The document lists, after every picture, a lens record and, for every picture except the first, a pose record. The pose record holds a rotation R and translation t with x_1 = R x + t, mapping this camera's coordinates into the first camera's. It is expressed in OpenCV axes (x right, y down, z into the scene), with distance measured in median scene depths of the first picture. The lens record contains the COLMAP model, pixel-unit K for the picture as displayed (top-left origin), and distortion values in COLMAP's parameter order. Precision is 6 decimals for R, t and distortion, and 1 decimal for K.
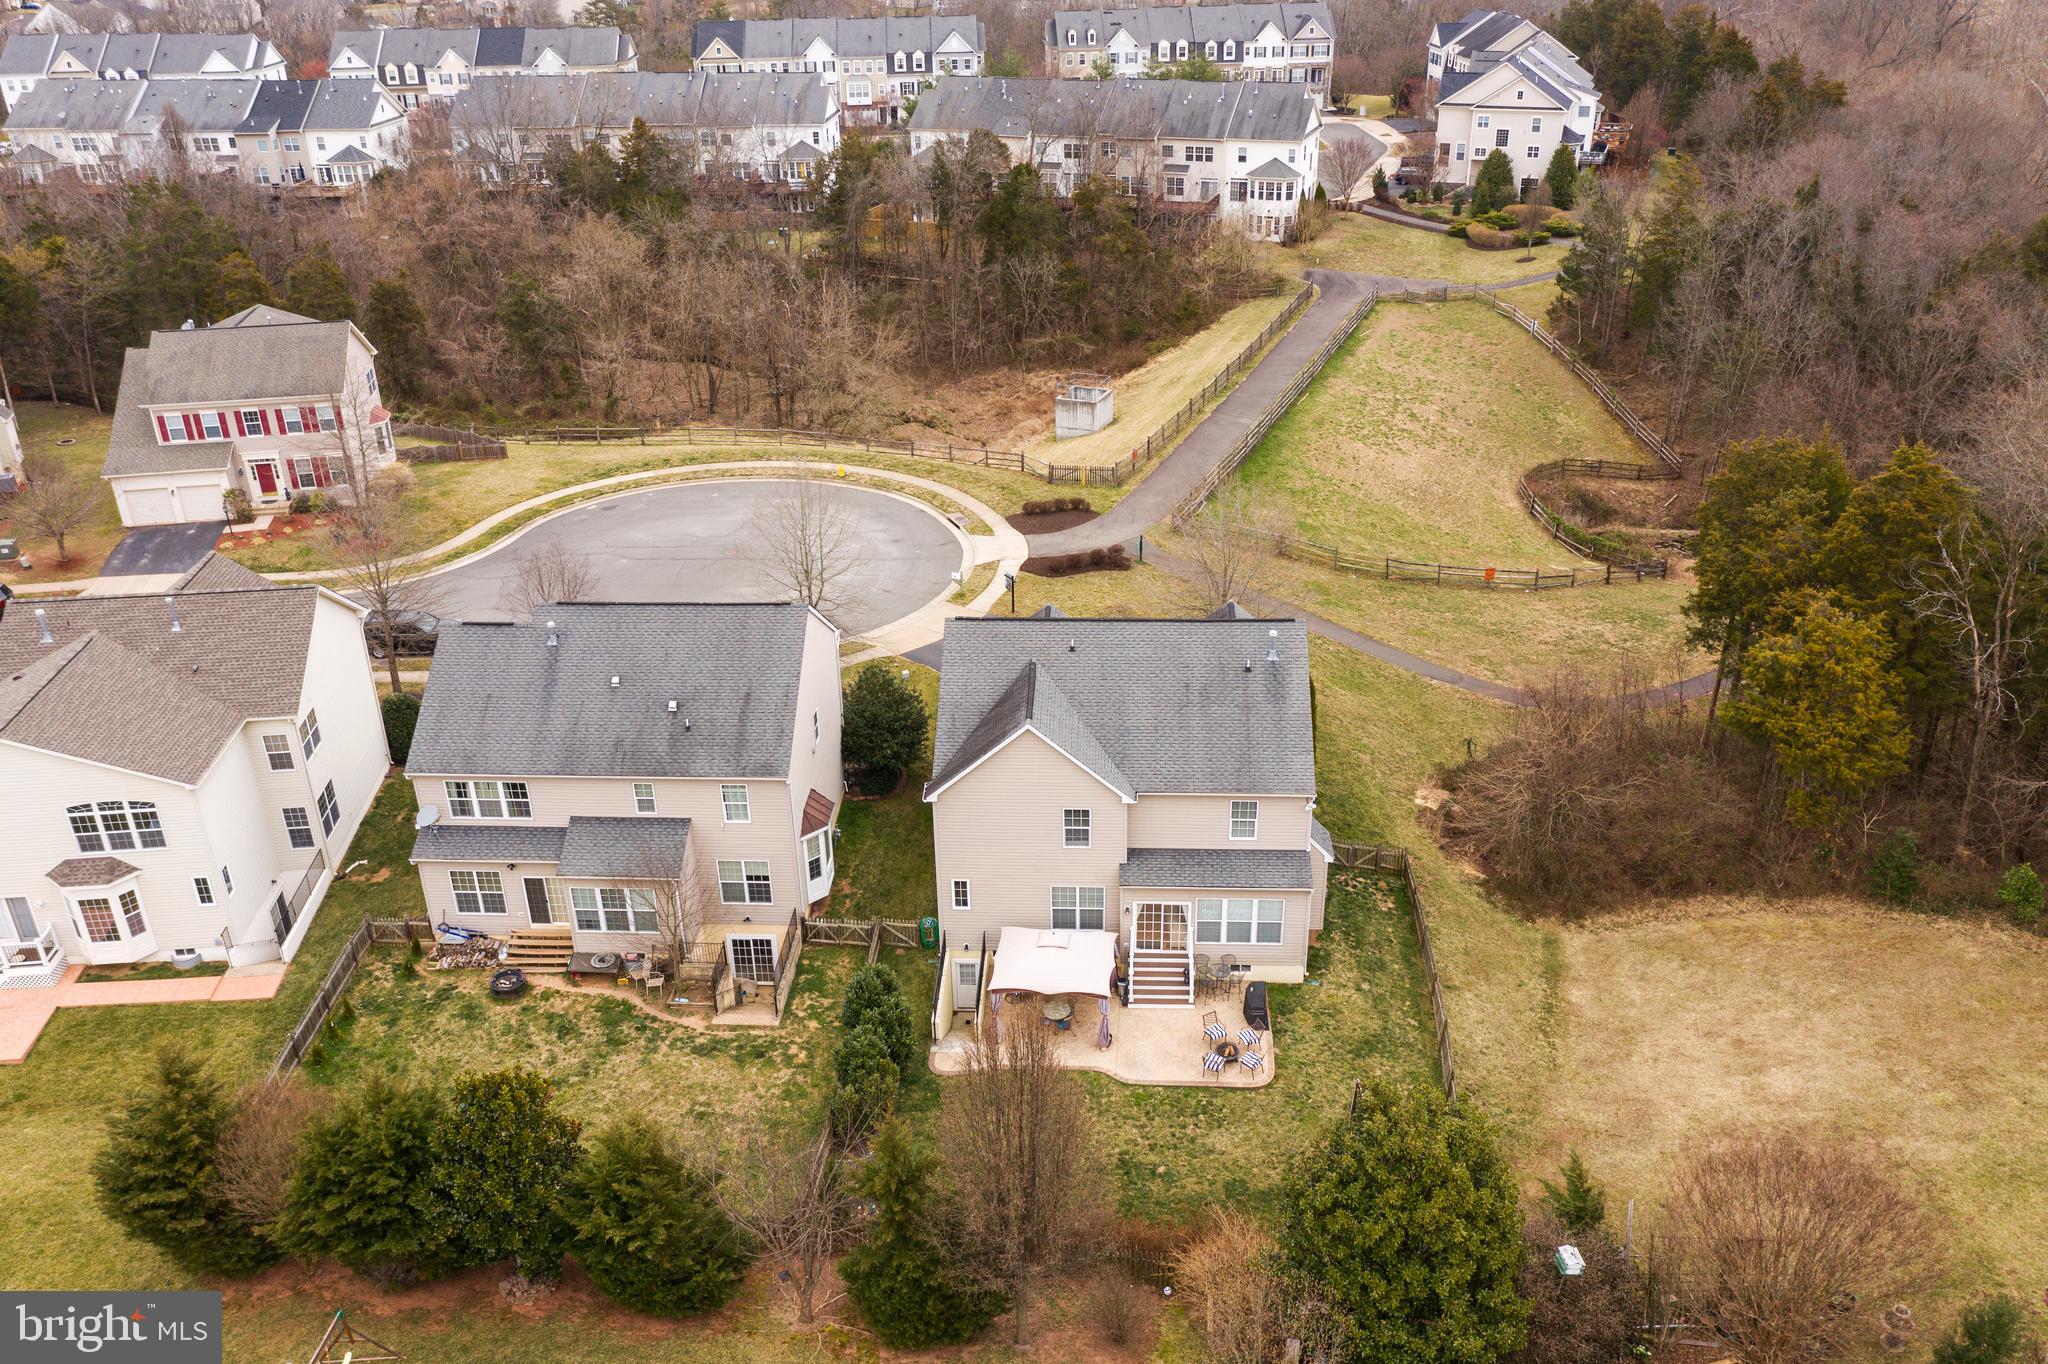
lens RADIAL K [[1624.6, 0, 1028.1], [0, 1624.6, 683.3], [0, 0, 1]] dist [-0.014522, 0.008541]
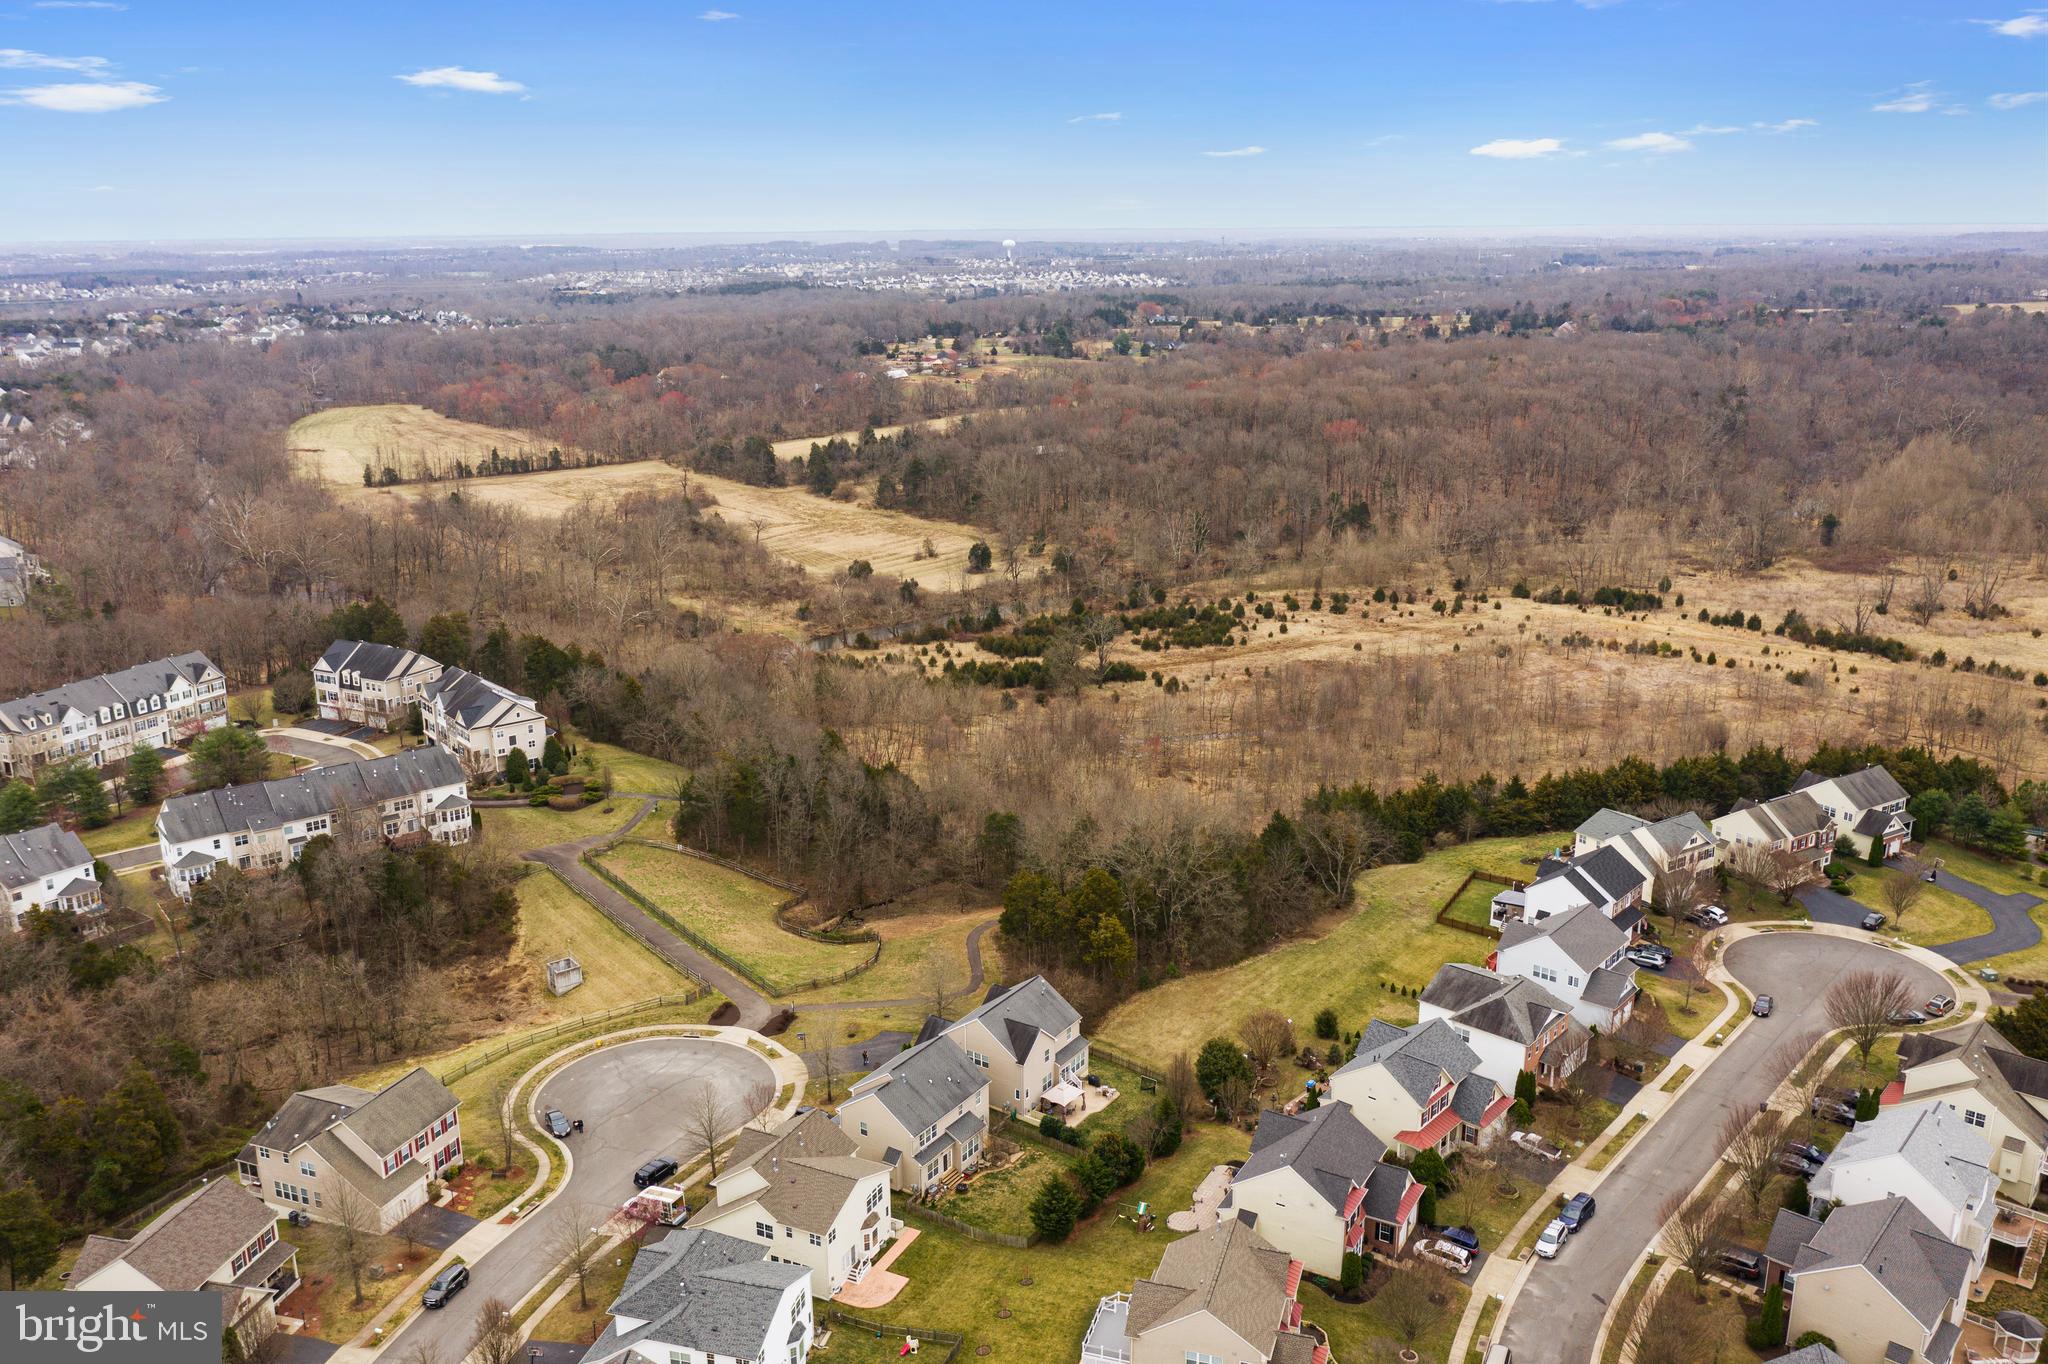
lens RADIAL K [[1624.6, 0, 1037.3], [0, 1624.6, 679.7], [0, 0, 1]] dist [-0.014522, 0.008541]
pose [[0.497647, -0.215249, 0.840247, -2.502510], [0.386047, 0.922447, 0.007665, -0.627340], [-0.776734, 0.320560, 0.542149, -0.982504]]
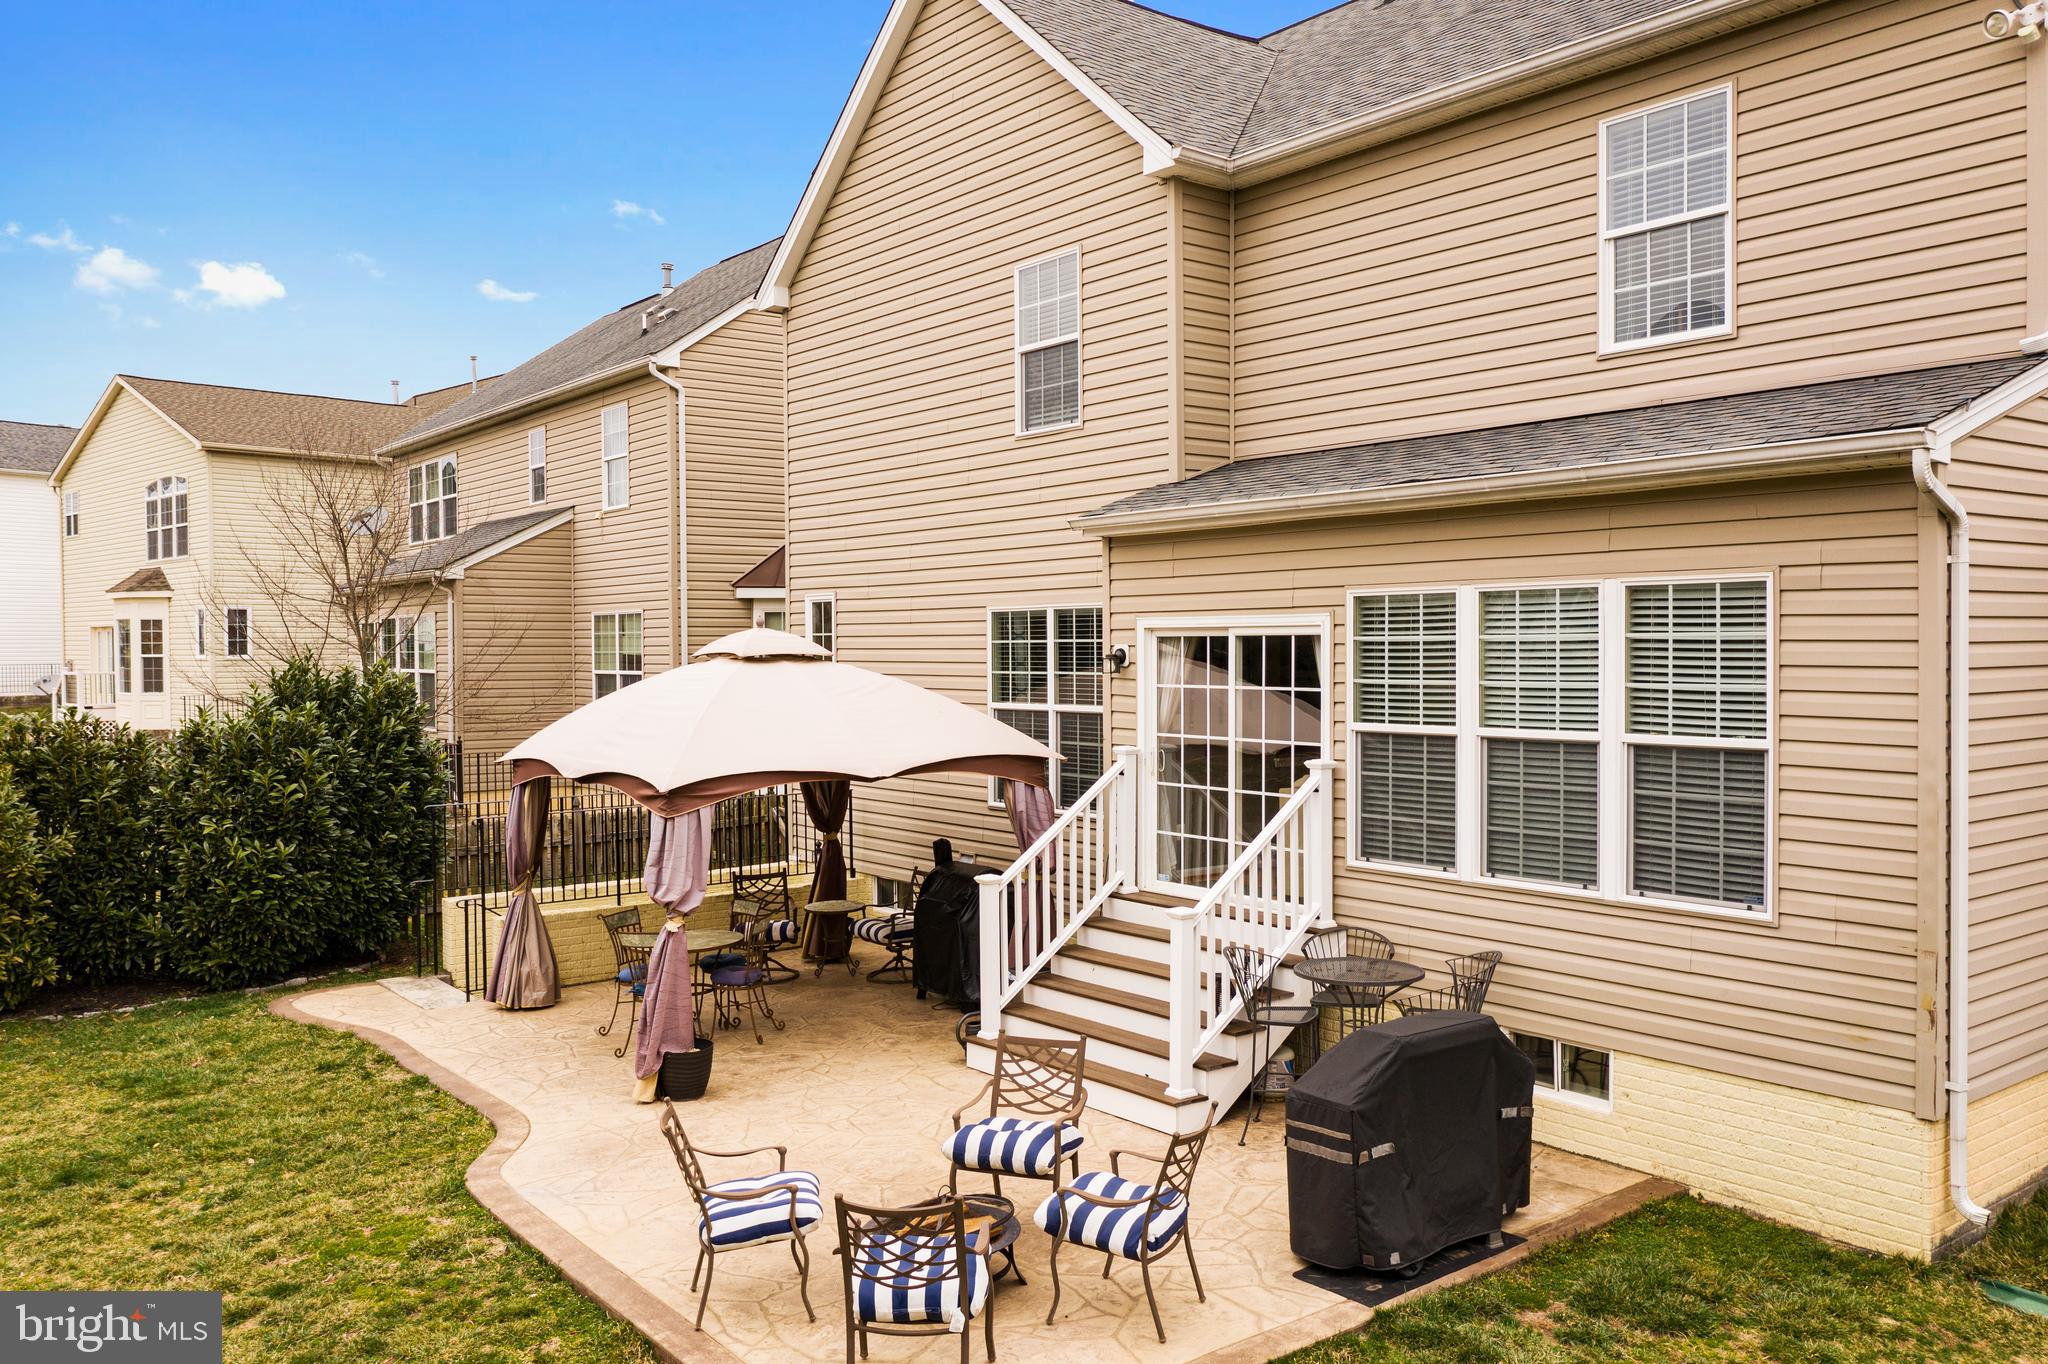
lens RADIAL K [[1624.6, 0, 1025.6], [0, 1624.6, 682.0], [0, 0, 1]] dist [-0.014522, 0.008541]
pose [[0.651561, 0.031094, -0.757959, 0.223924], [-0.349095, 0.899367, -0.263196, 0.203769], [0.673499, 0.436087, 0.596847, 0.835974]]
